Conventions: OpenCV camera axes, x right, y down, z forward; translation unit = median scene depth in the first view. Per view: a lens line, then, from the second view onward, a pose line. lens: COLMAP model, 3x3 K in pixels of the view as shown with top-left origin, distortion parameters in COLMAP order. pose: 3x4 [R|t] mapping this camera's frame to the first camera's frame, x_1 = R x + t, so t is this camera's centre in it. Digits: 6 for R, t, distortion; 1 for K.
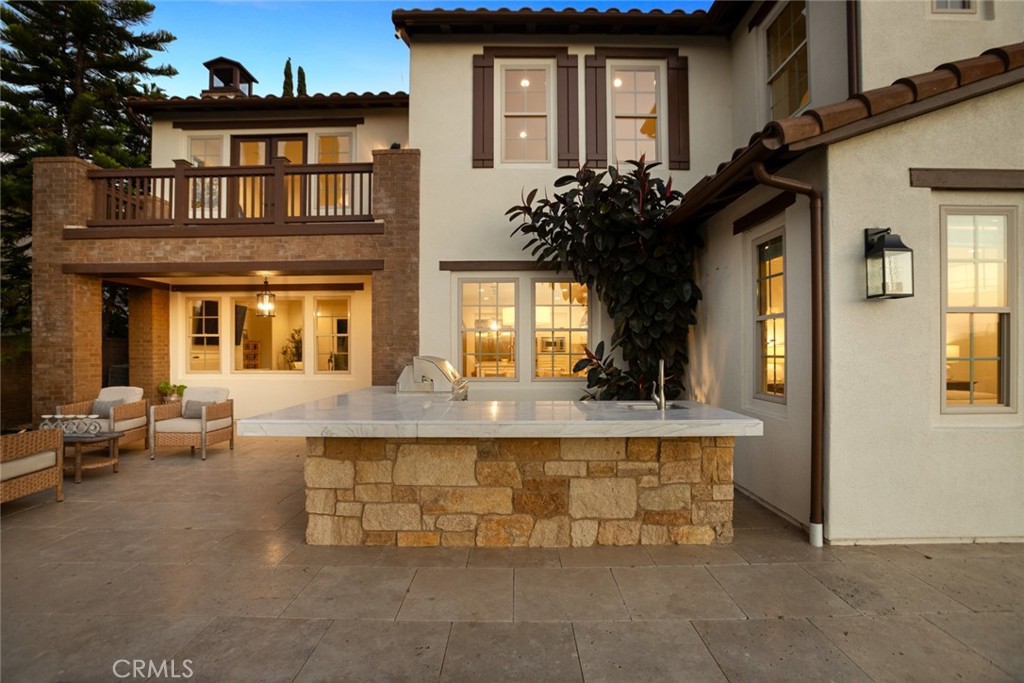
lens RADIAL K [[967.3, 0, 512.0], [0, 967.3, 341.5], [0, 0, 1]] dist [-0.012881, -0.010609]
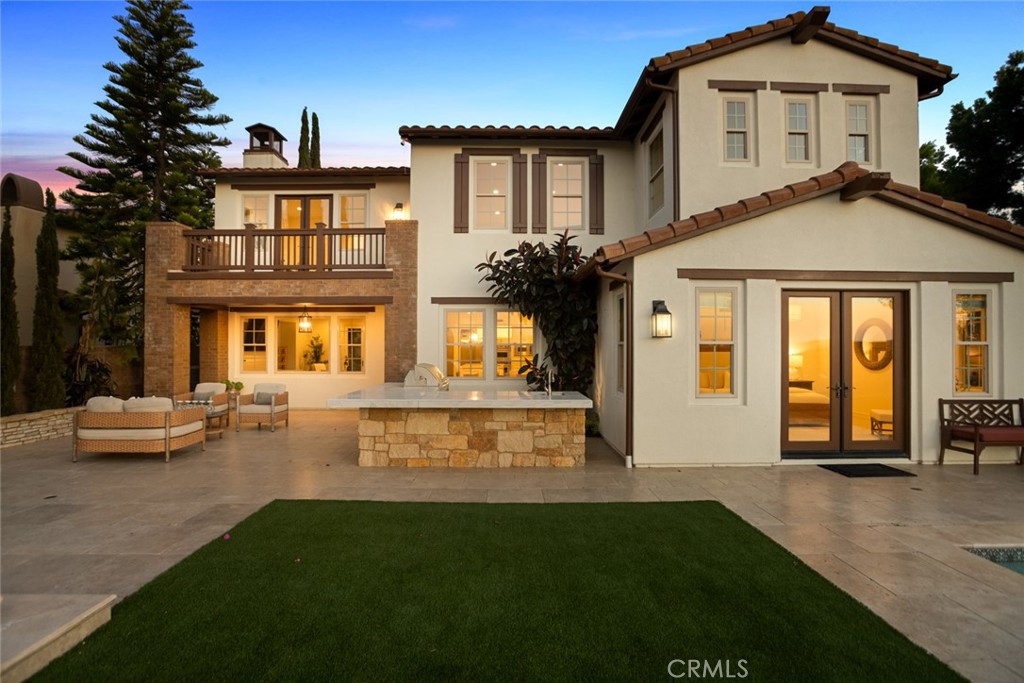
lens RADIAL K [[967.3, 0, 512.0], [0, 967.3, 341.5], [0, 0, 1]] dist [-0.012881, -0.010609]
pose [[0.999975, 0.002741, 0.006477, 0.037720], [-0.002752, 0.999995, 0.001774, -0.019357], [-0.006473, -0.001792, 0.999977, -0.457056]]
